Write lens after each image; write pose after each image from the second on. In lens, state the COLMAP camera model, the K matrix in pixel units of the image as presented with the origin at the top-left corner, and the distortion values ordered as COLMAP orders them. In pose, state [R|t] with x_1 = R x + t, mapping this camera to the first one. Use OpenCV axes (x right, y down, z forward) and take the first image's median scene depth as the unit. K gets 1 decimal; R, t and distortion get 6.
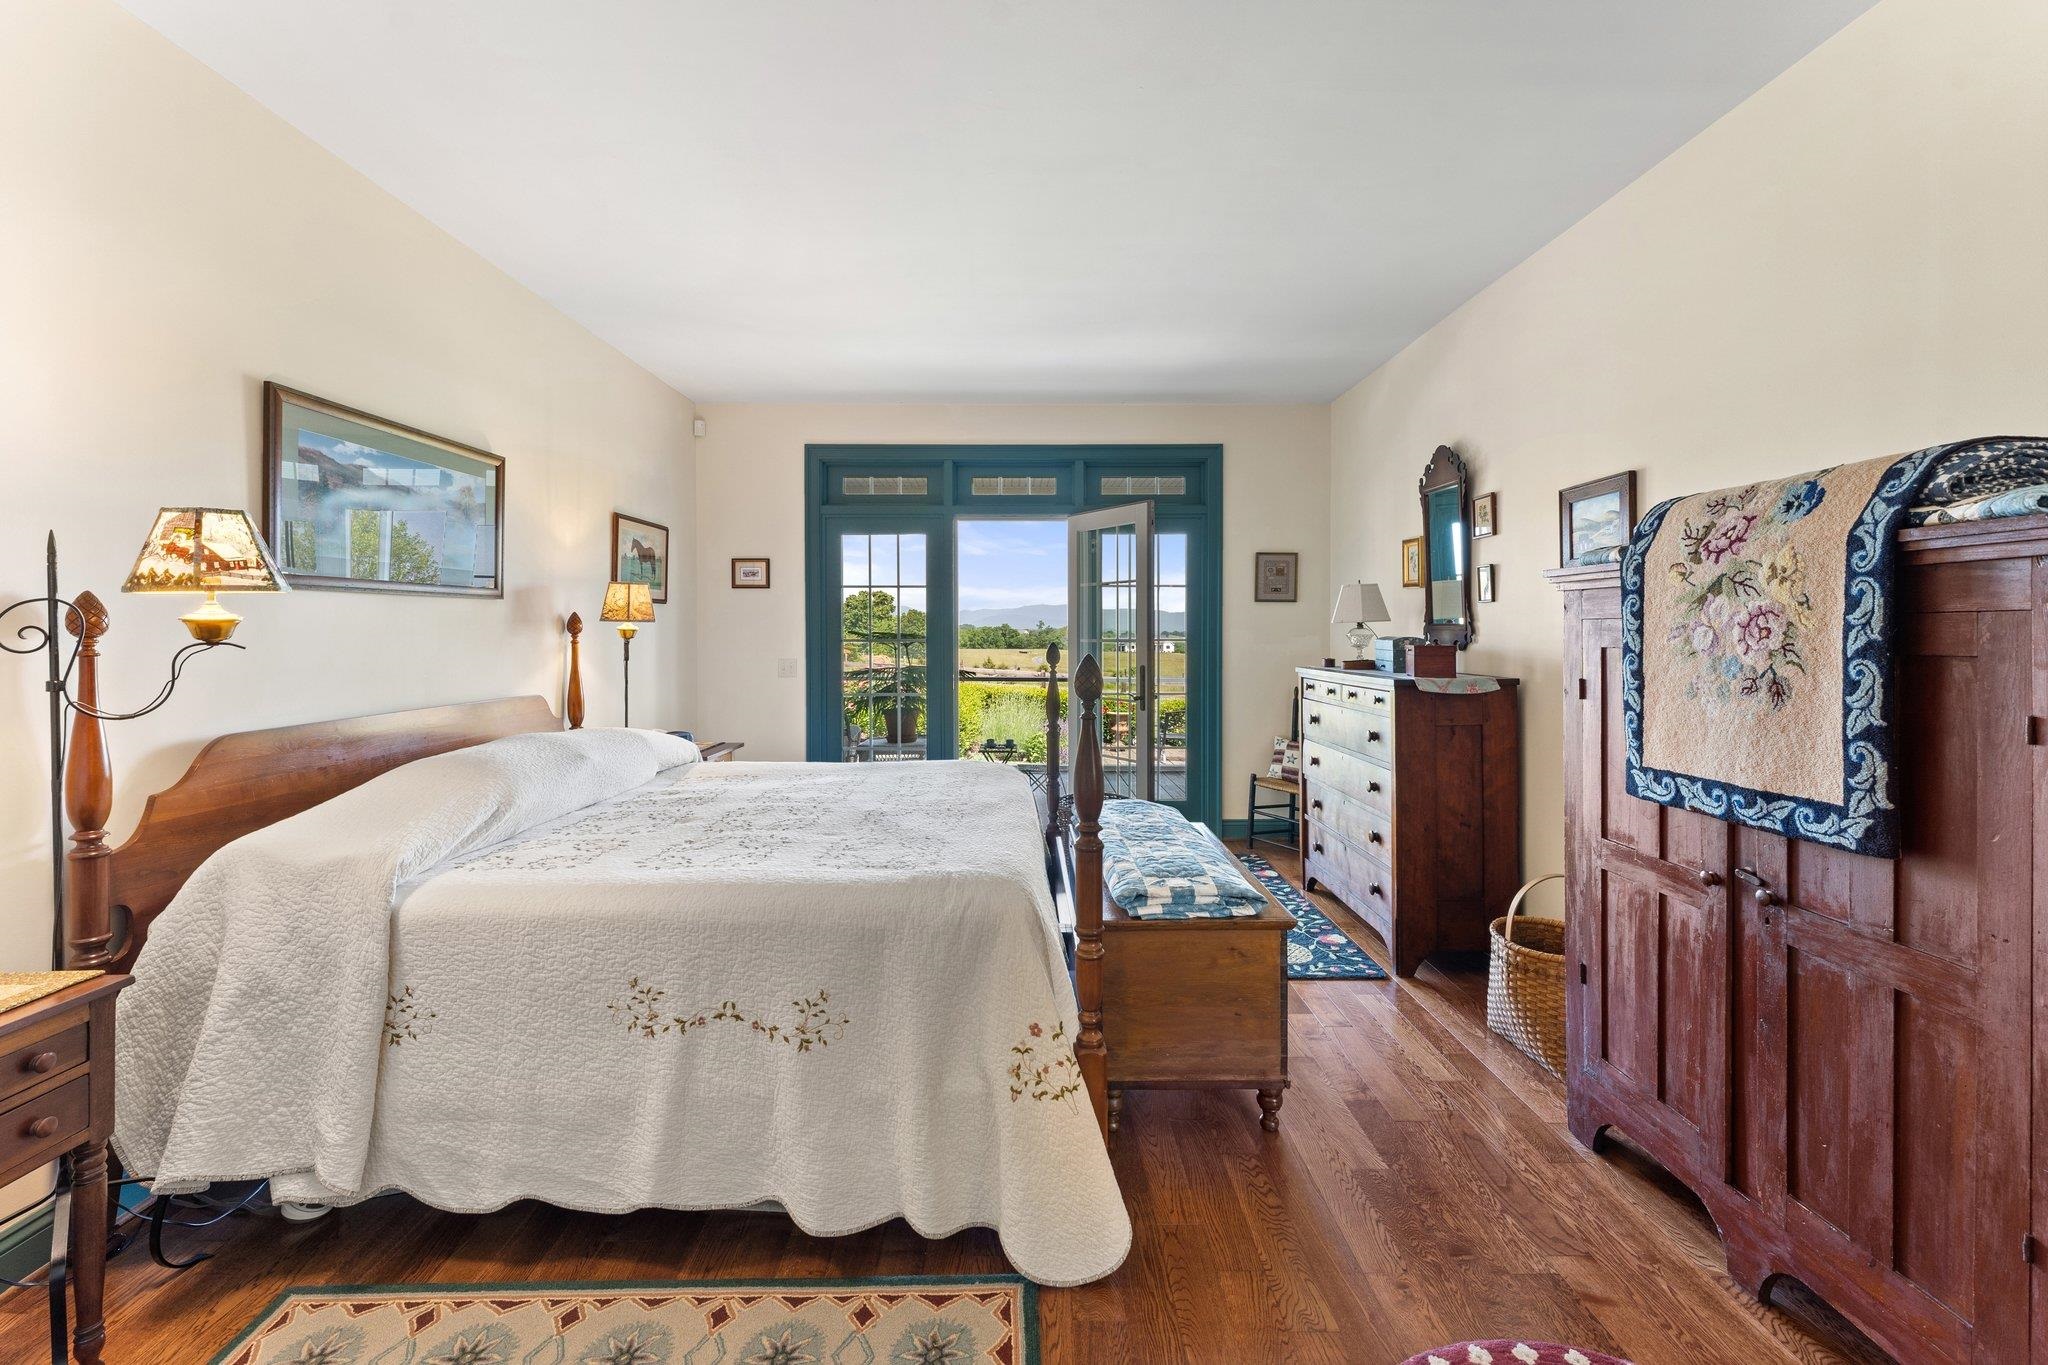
lens RADIAL K [[845.4, 0, 1026.8], [0, 845.4, 650.0], [0, 0, 1]] dist [0.001104, 0.000049]
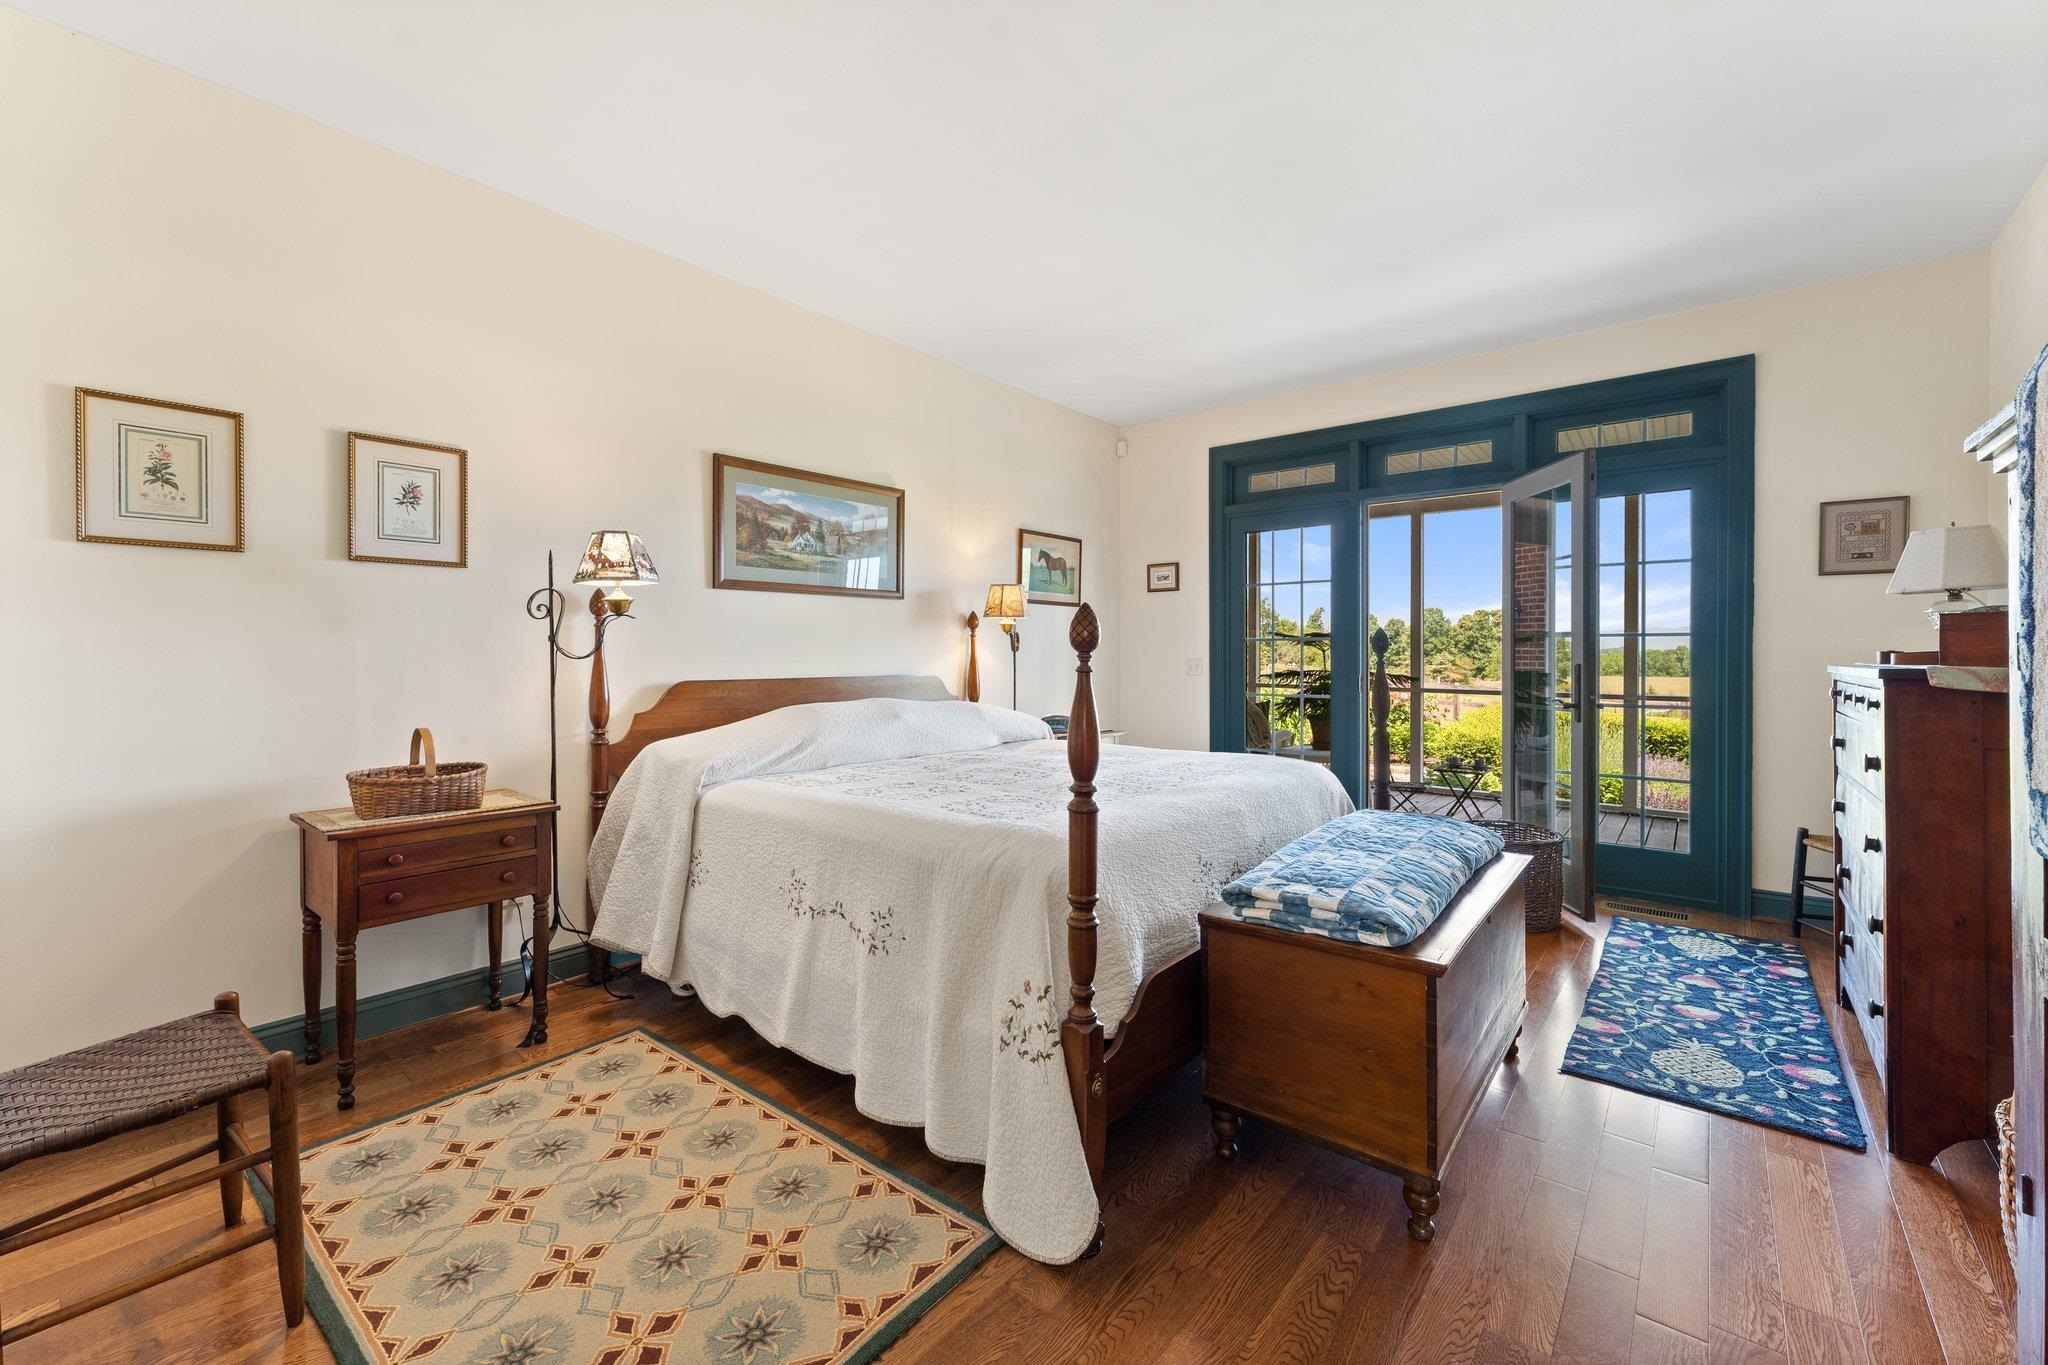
lens RADIAL K [[829.6, 0, 1026.1], [0, 829.6, 668.8], [0, 0, 1]] dist [-0.000394, -0.000116]
pose [[0.772113, 0.010899, -0.635392, 0.493081], [-0.013966, 0.999902, 0.000181, 0.063898], [0.635332, 0.008734, 0.772189, 0.202548]]
